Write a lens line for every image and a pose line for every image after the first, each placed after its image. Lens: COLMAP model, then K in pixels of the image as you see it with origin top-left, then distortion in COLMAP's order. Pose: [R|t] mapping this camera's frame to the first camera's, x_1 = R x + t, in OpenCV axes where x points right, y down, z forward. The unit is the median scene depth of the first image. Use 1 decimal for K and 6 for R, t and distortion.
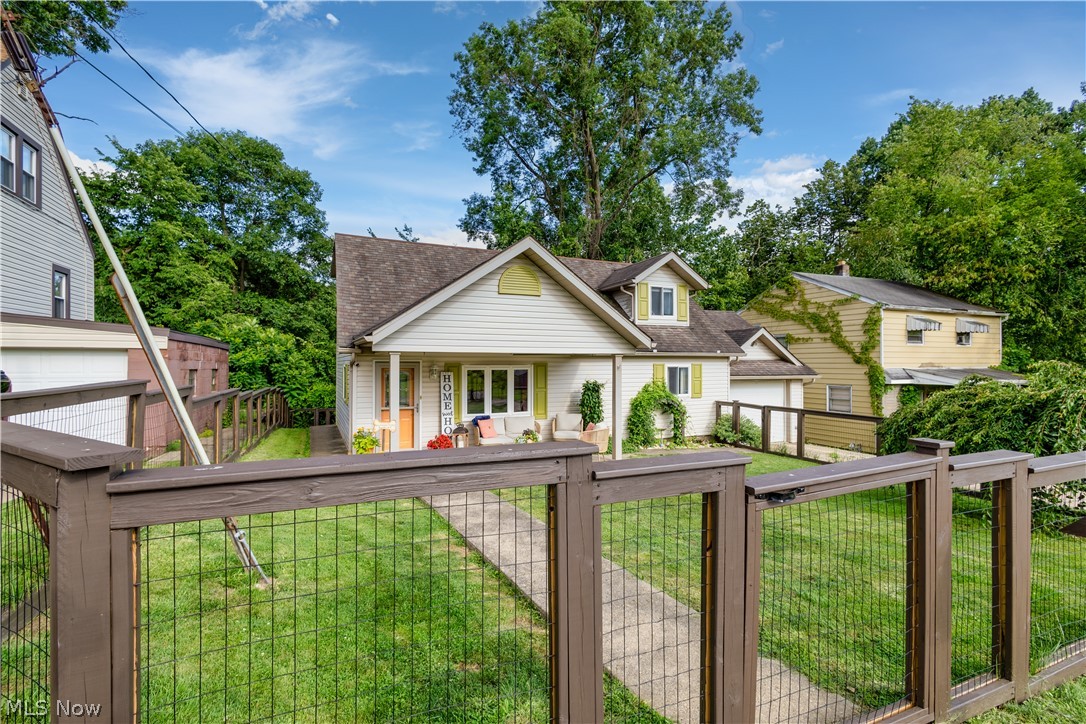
lens RADIAL K [[508.5, 0, 574.7], [0, 508.5, 366.7], [0, 0, 1]] dist [0.008936, -0.001511]
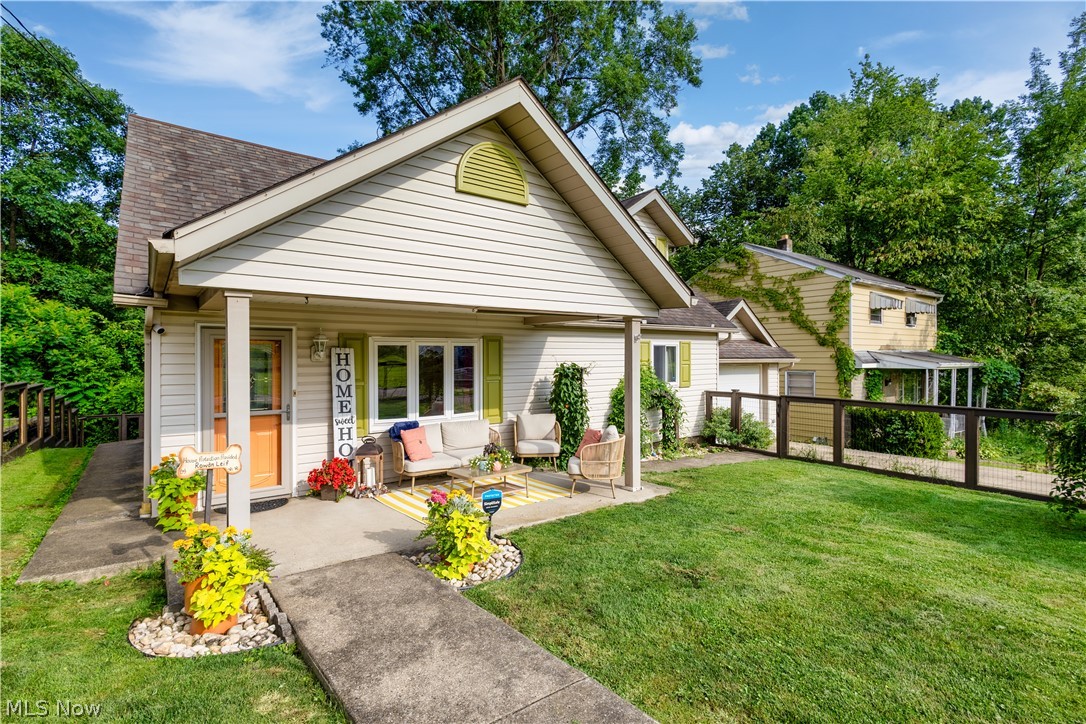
lens RADIAL K [[508.5, 0, 547.6], [0, 508.5, 359.8], [0, 0, 1]] dist [0.008936, -0.001511]
pose [[0.982313, -0.008283, 0.187065, -0.098392], [0.008688, 0.999961, -0.001344, 0.019878], [-0.187046, 0.002946, 0.982347, 0.294060]]
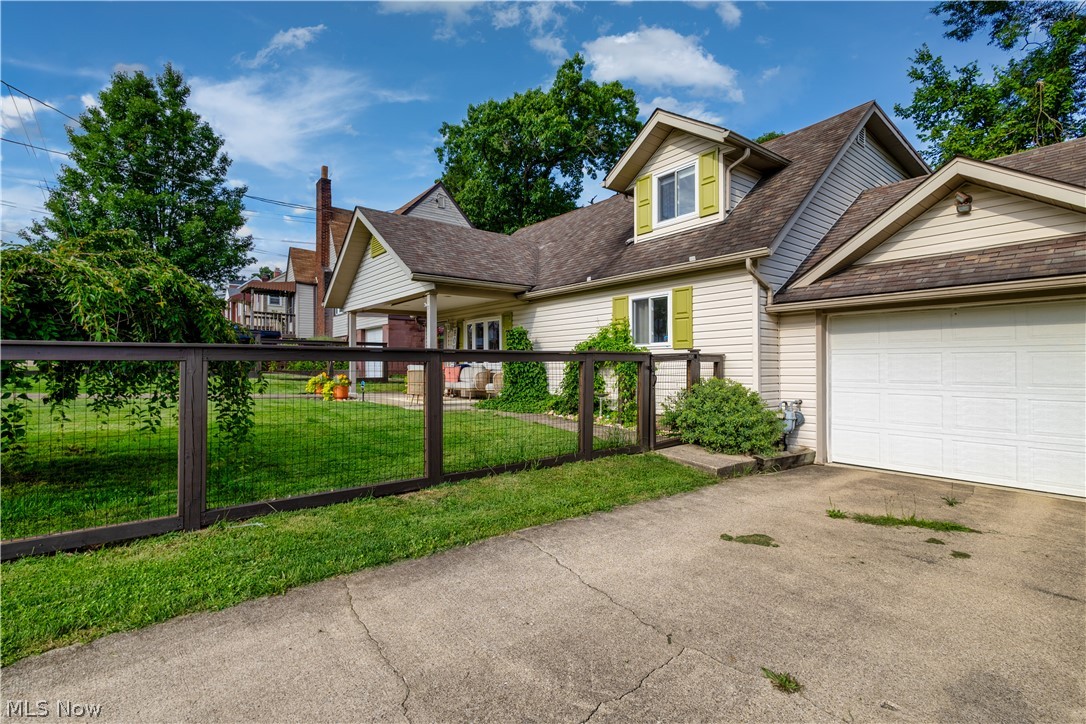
lens RADIAL K [[508.5, 0, 547.5], [0, 508.5, 363.8], [0, 0, 1]] dist [0.008936, -0.001511]
pose [[0.224360, -0.010076, -0.974454, 0.735715], [-0.003022, 0.999935, -0.011035, 0.082746], [0.974502, 0.005420, 0.224315, 0.715717]]
